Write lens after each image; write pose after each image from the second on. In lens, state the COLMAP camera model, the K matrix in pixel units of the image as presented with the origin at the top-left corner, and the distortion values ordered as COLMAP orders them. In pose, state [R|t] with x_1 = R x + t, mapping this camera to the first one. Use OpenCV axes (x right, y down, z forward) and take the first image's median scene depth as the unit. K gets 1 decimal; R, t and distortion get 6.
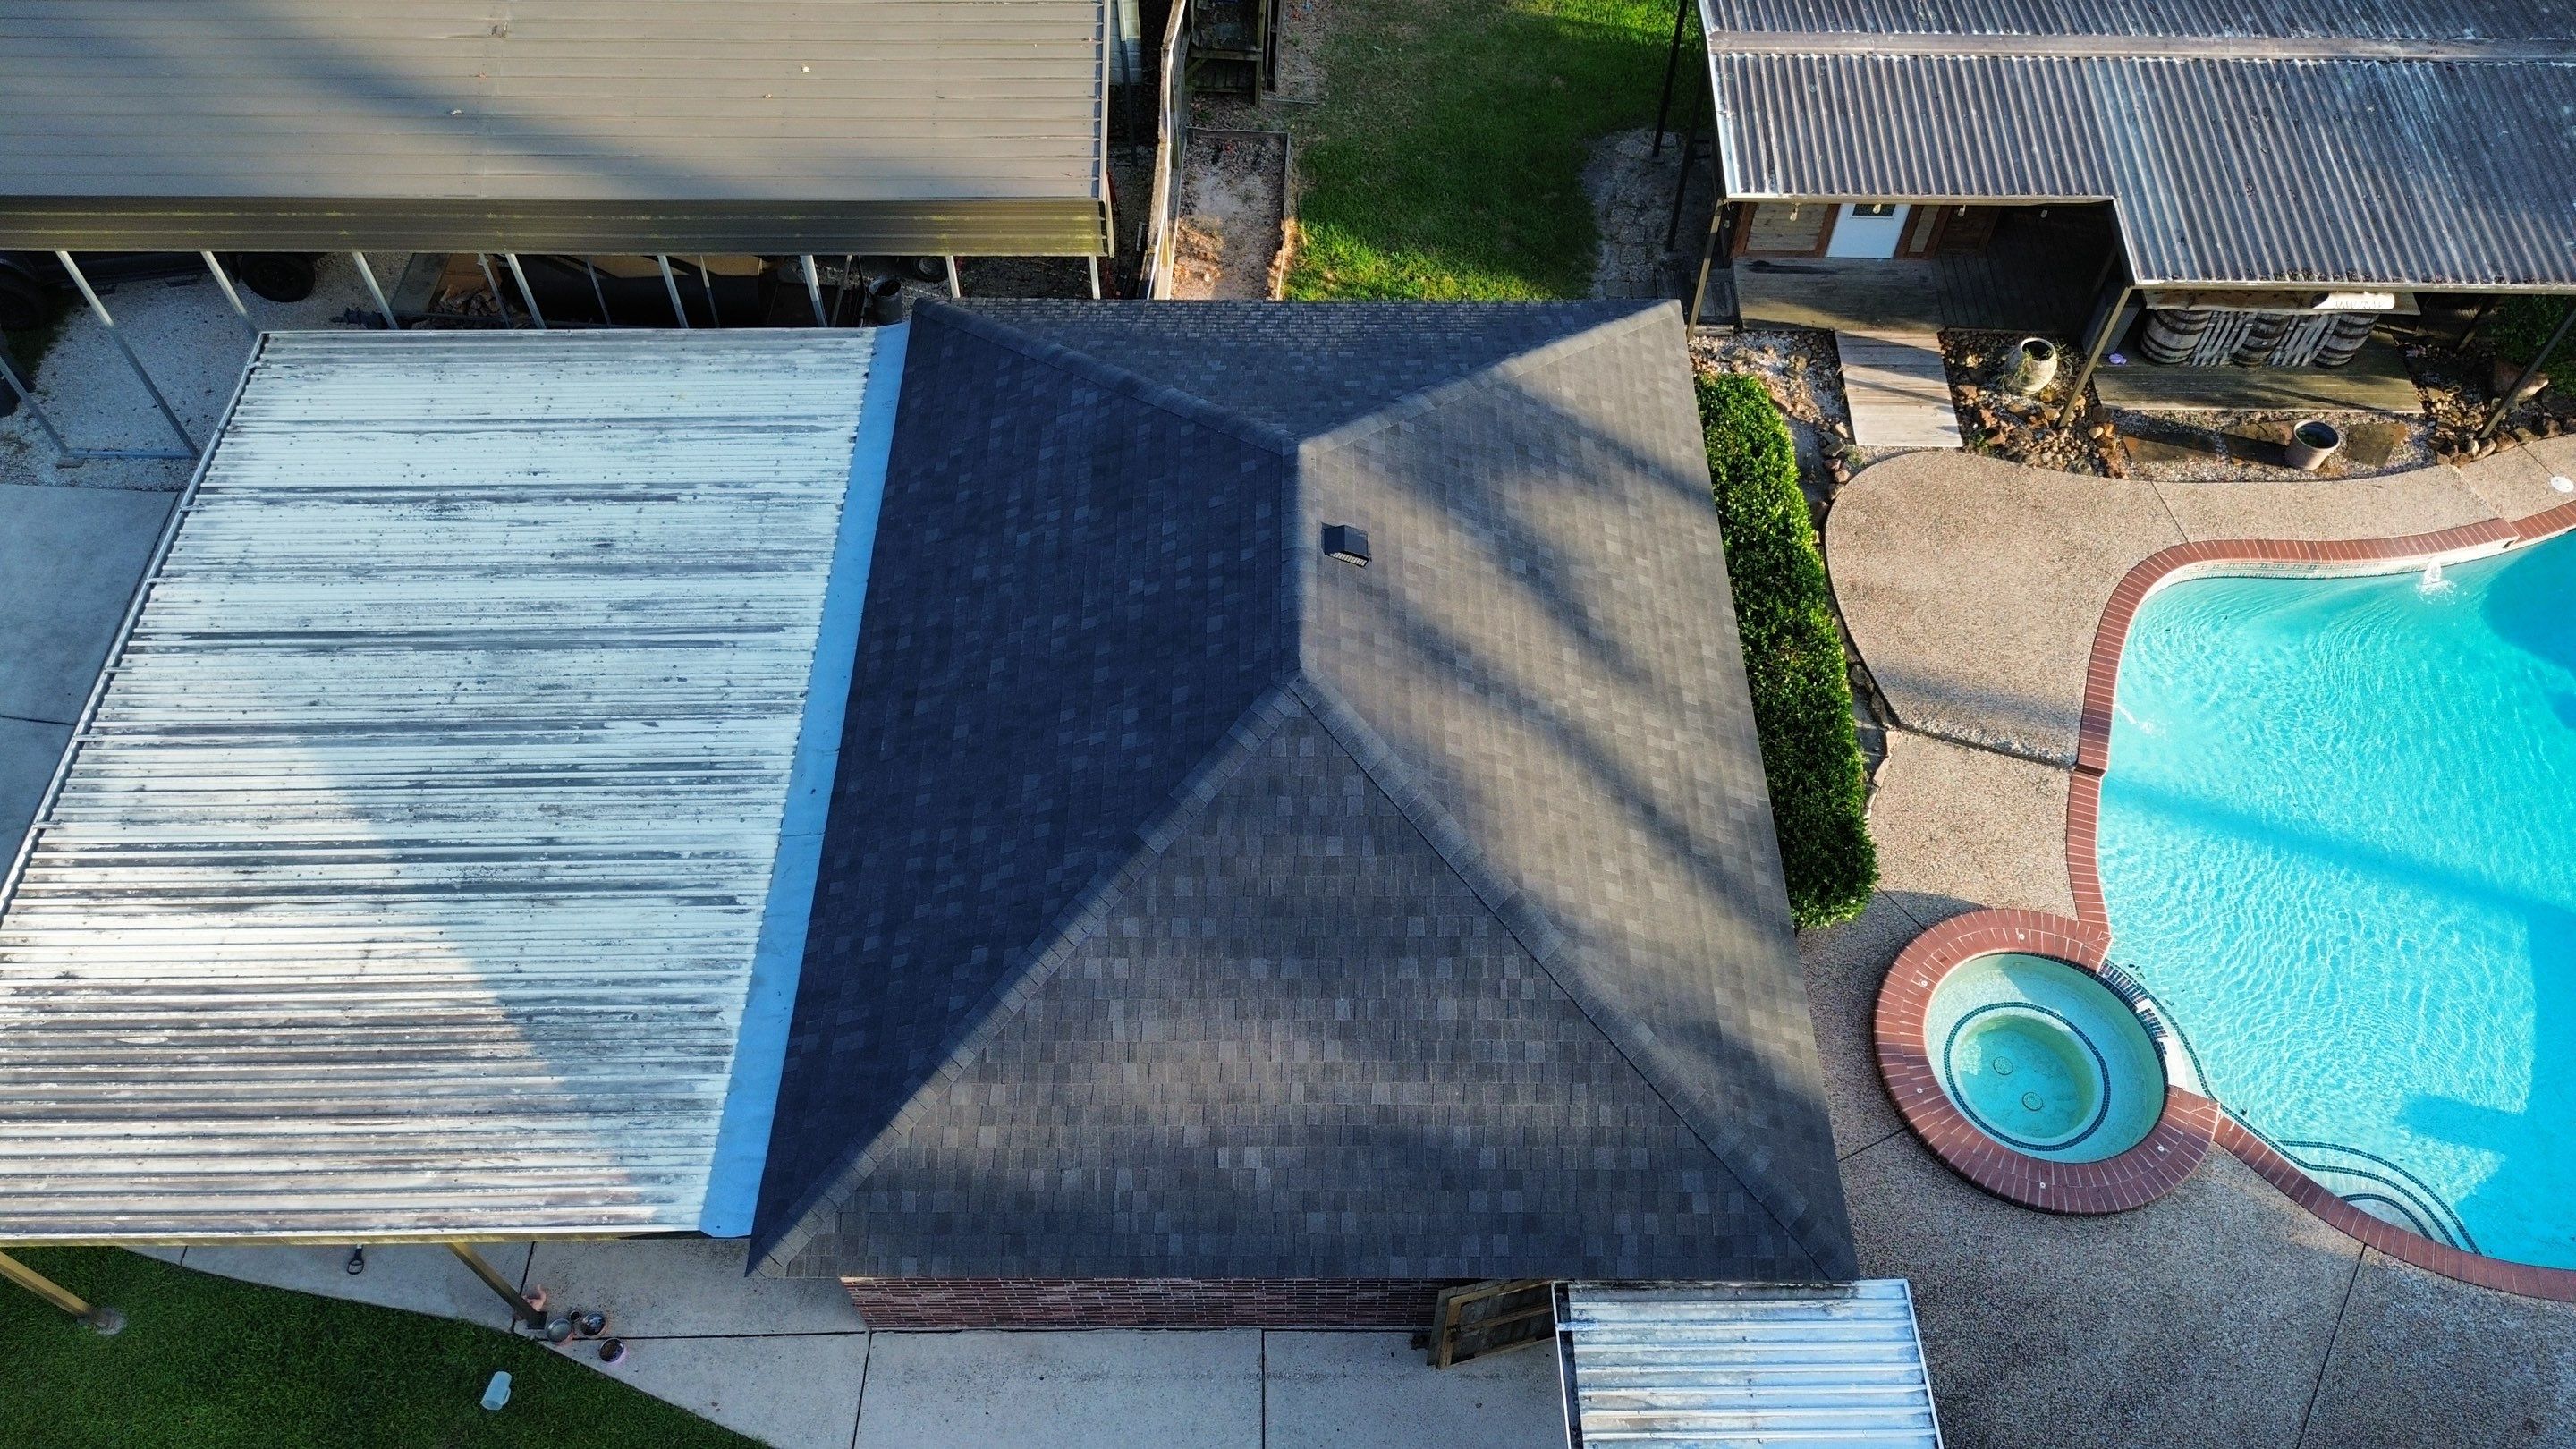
lens RADIAL K [[1830.9, 0, 1293.5], [0, 1830.9, 728.8], [0, 0, 1]] dist [0.072432, -0.071077]
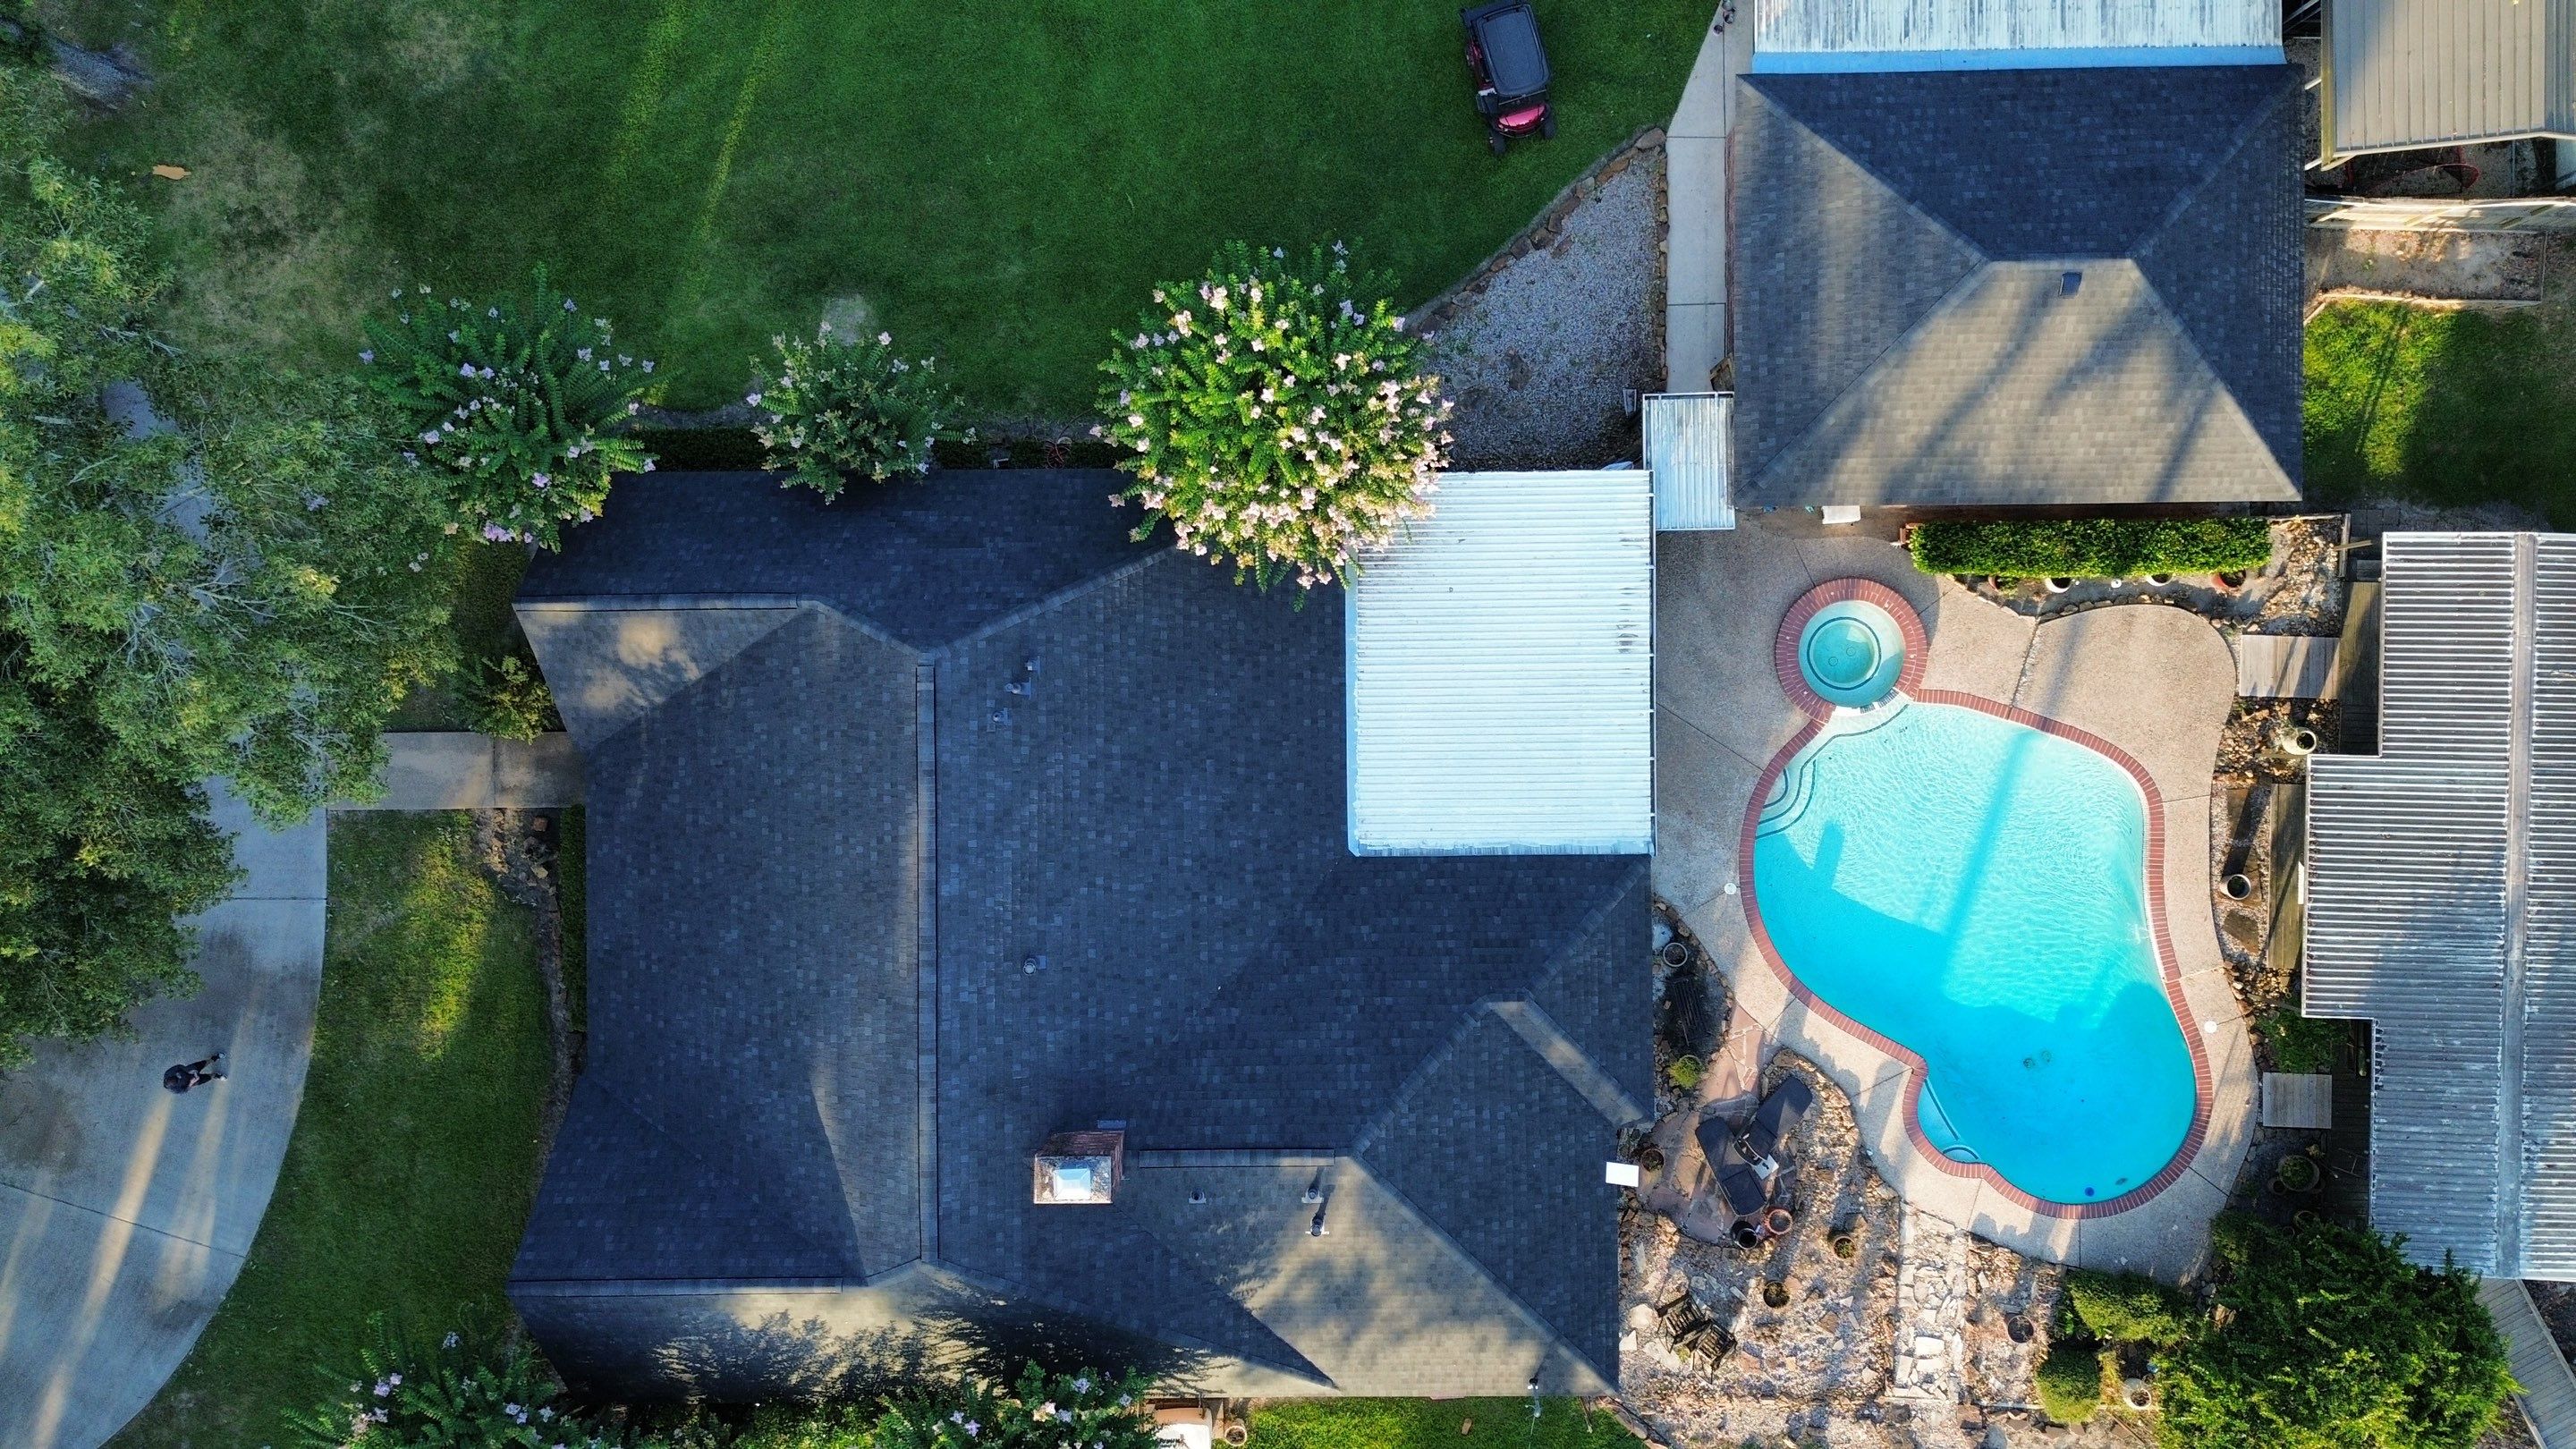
lens RADIAL K [[1830.9, 0, 1293.5], [0, 1830.9, 728.8], [0, 0, 1]] dist [0.072432, -0.071077]
pose [[0.004294, 0.999979, 0.004903, 0.432722], [-0.809459, 0.000597, 0.587176, -0.517628], [0.587160, -0.006490, 0.809445, -1.048440]]
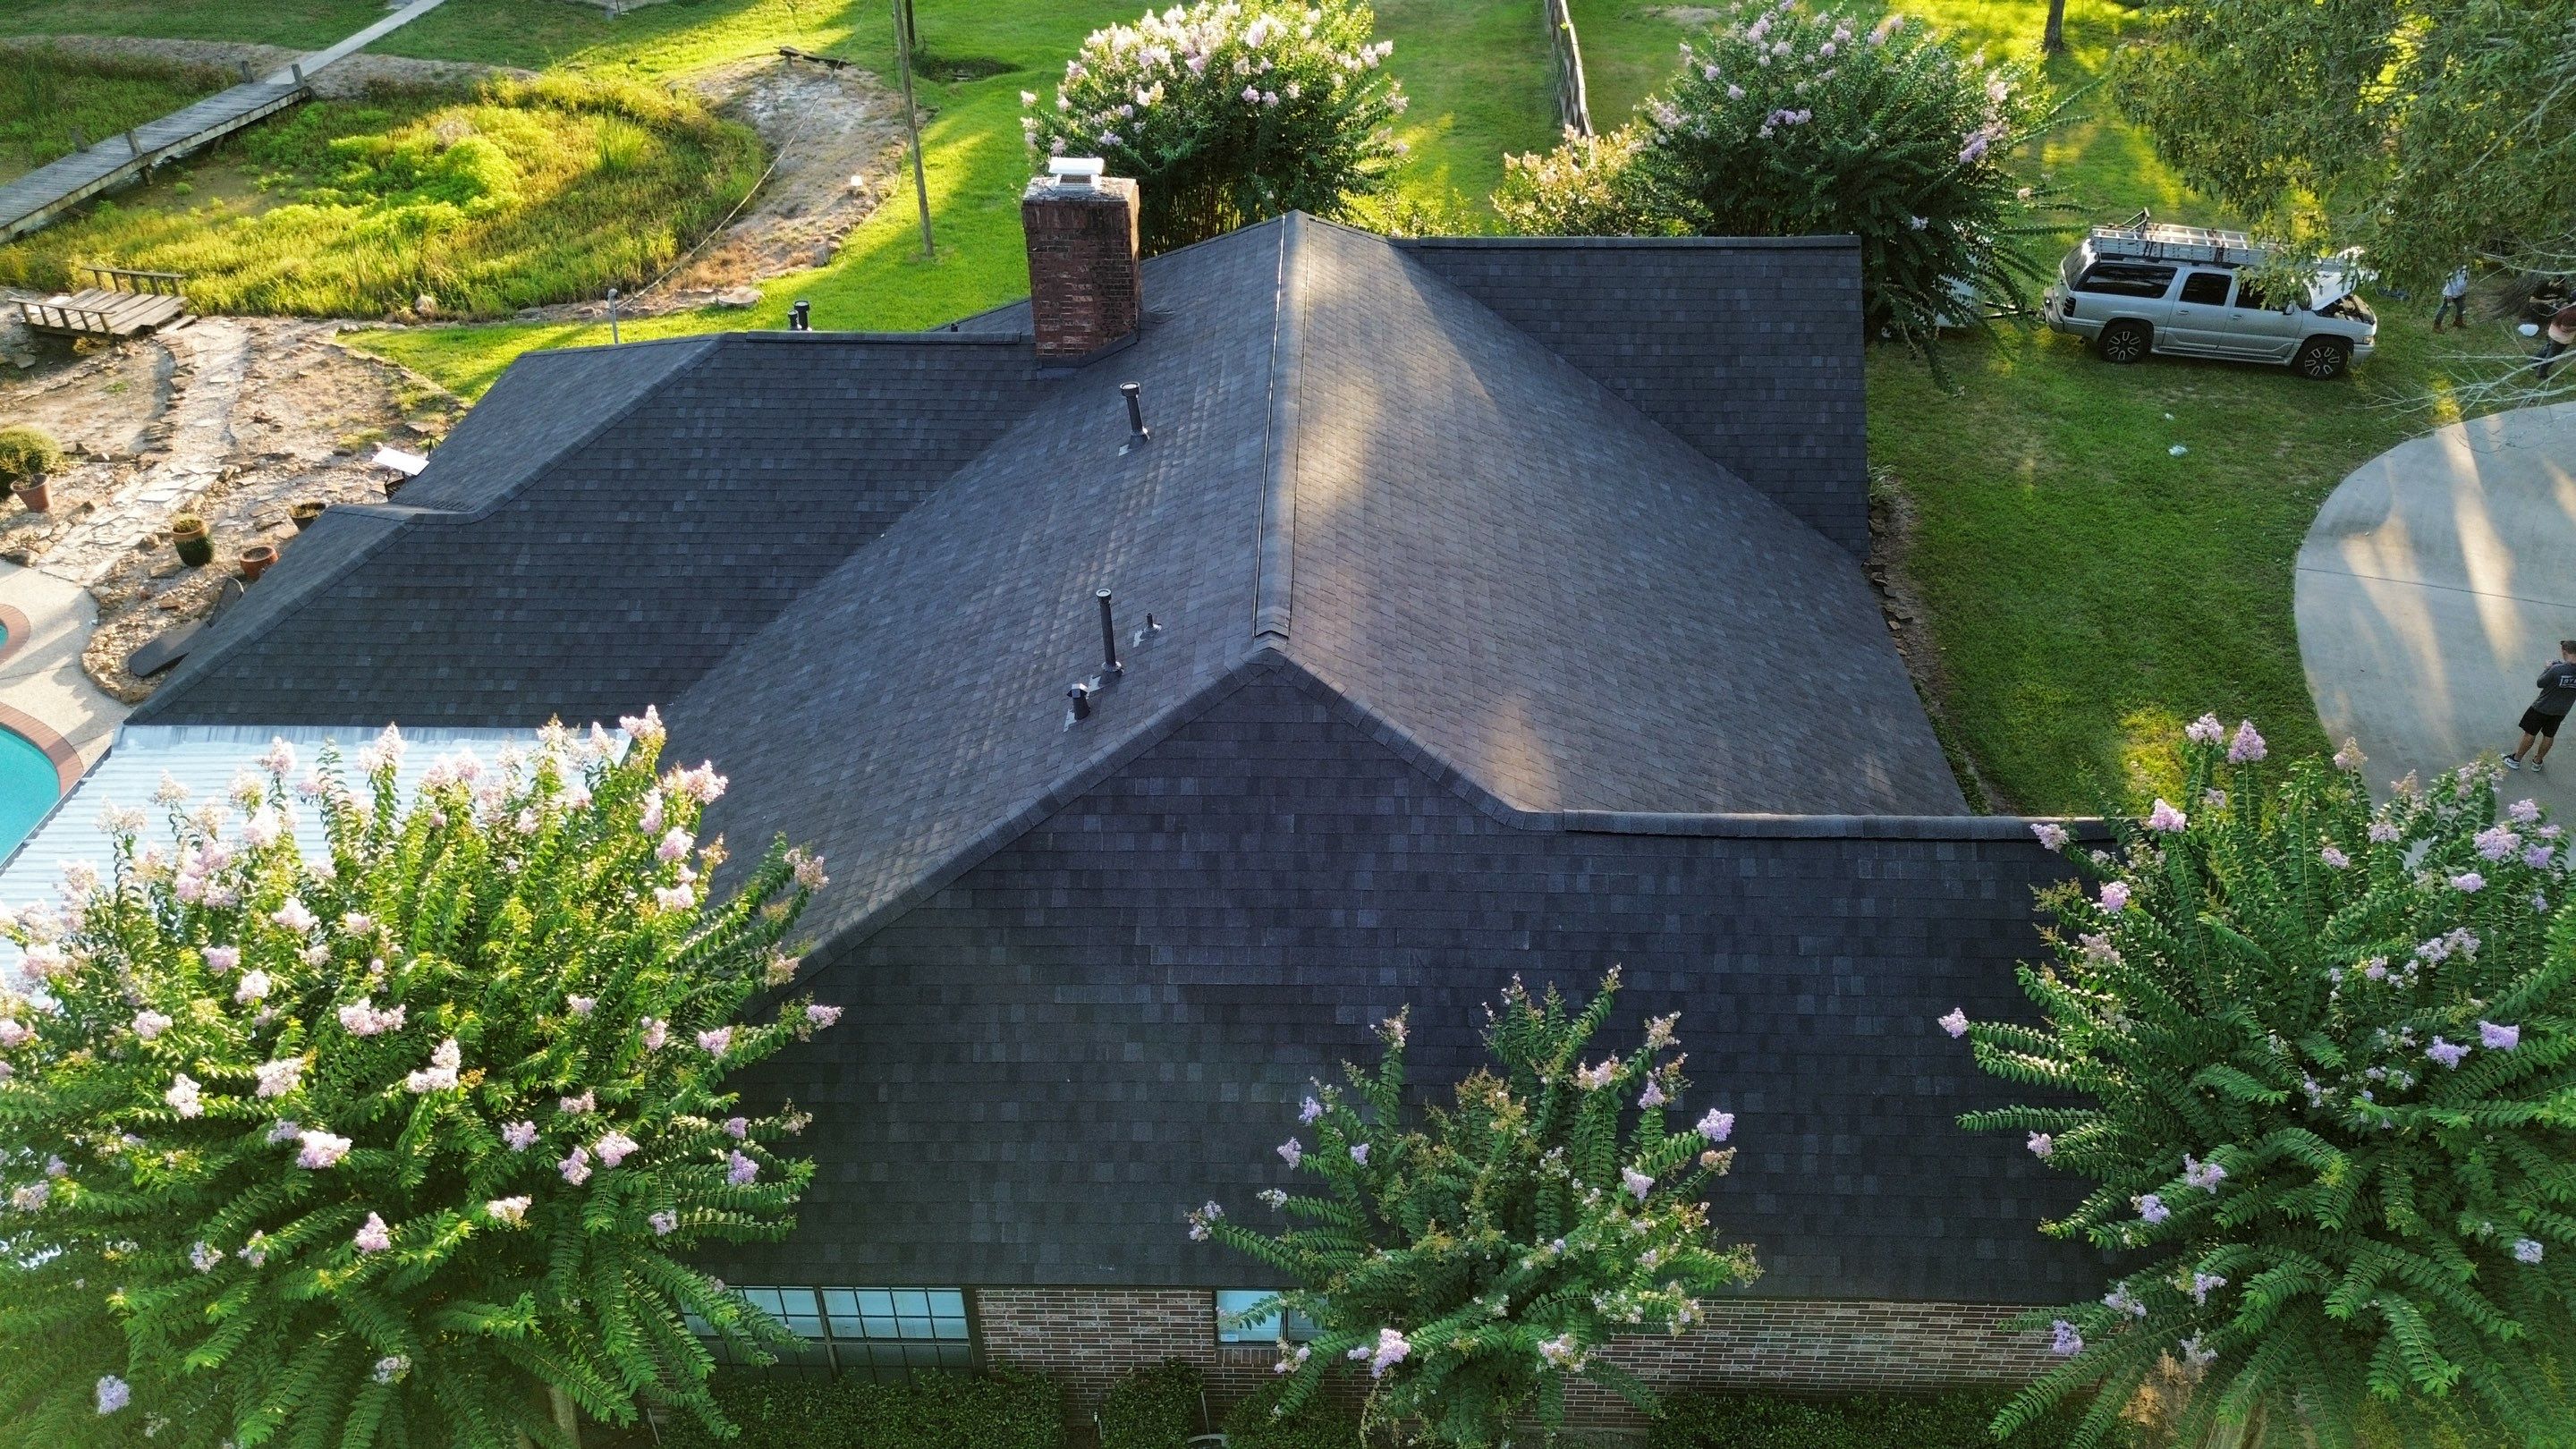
lens RADIAL K [[1830.9, 0, 1293.5], [0, 1830.9, 728.8], [0, 0, 1]] dist [0.072432, -0.071077]
pose [[0.029254, -0.576208, 0.816780, -0.314025], [0.818590, 0.482743, 0.311239, 0.502424], [-0.573633, 0.659502, 0.485800, -0.275278]]
